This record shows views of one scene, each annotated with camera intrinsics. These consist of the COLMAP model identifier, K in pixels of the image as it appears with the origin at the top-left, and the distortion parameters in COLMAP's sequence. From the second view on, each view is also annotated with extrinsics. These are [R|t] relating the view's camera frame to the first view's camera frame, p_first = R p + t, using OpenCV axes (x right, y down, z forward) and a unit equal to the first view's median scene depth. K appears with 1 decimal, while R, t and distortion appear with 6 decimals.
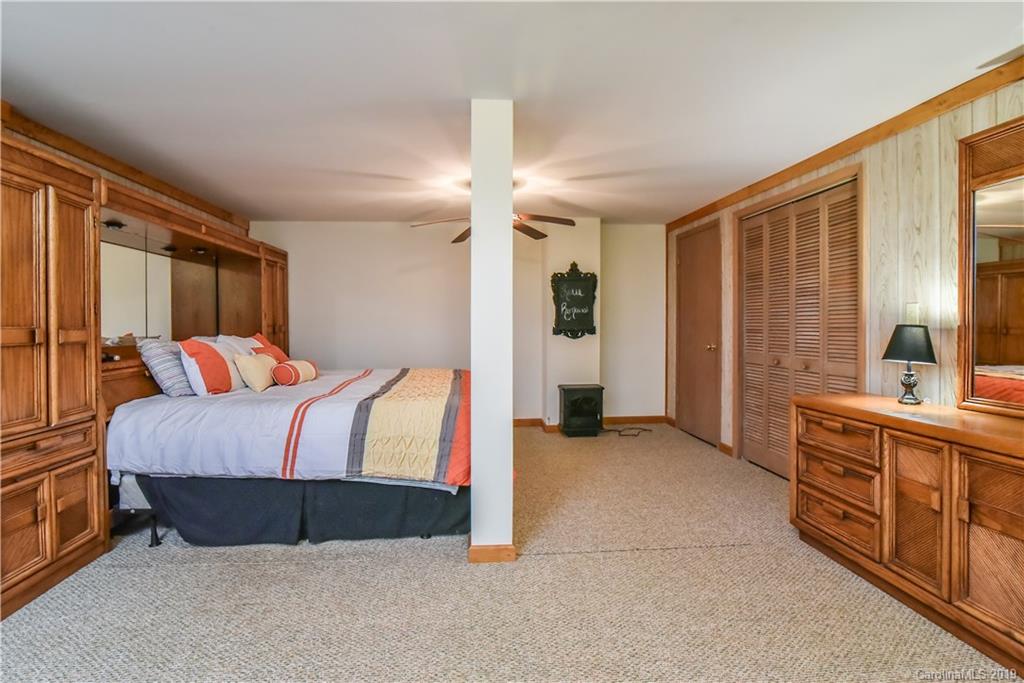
lens RADIAL K [[475.7, 0, 507.8], [0, 475.7, 331.6], [0, 0, 1]] dist [-0.020178, 0.001253]
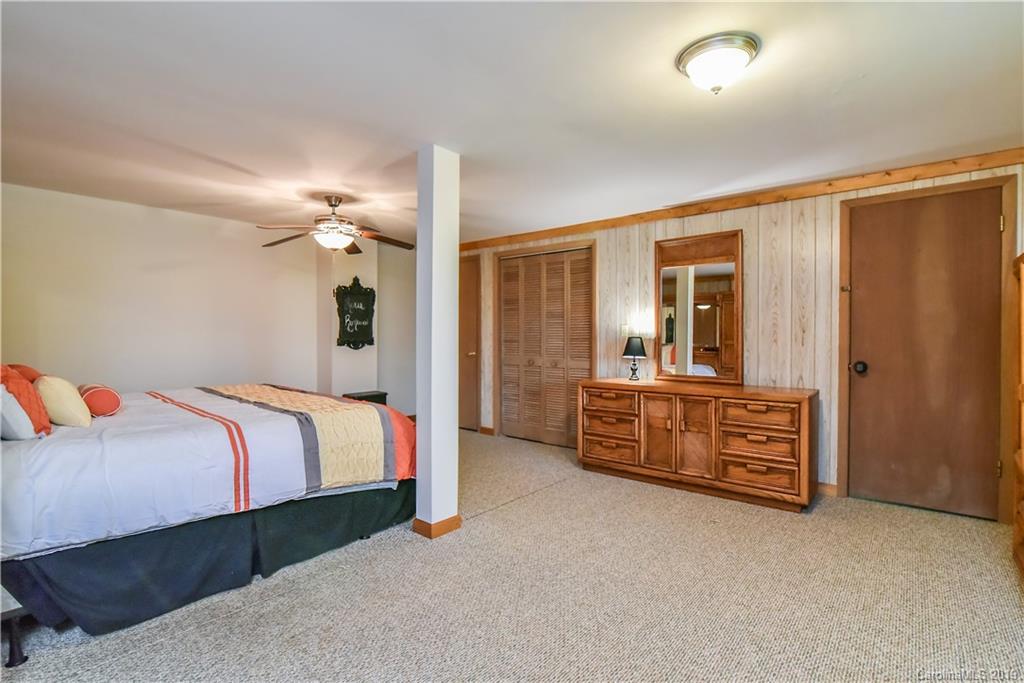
lens RADIAL K [[475.7, 0, 508.2], [0, 475.7, 342.9], [0, 0, 1]] dist [-0.020178, 0.001253]
pose [[0.708174, -0.007250, 0.706000, -0.719764], [0.007867, 0.999966, 0.002378, 0.001290], [-0.705994, 0.003870, 0.708208, 0.031629]]
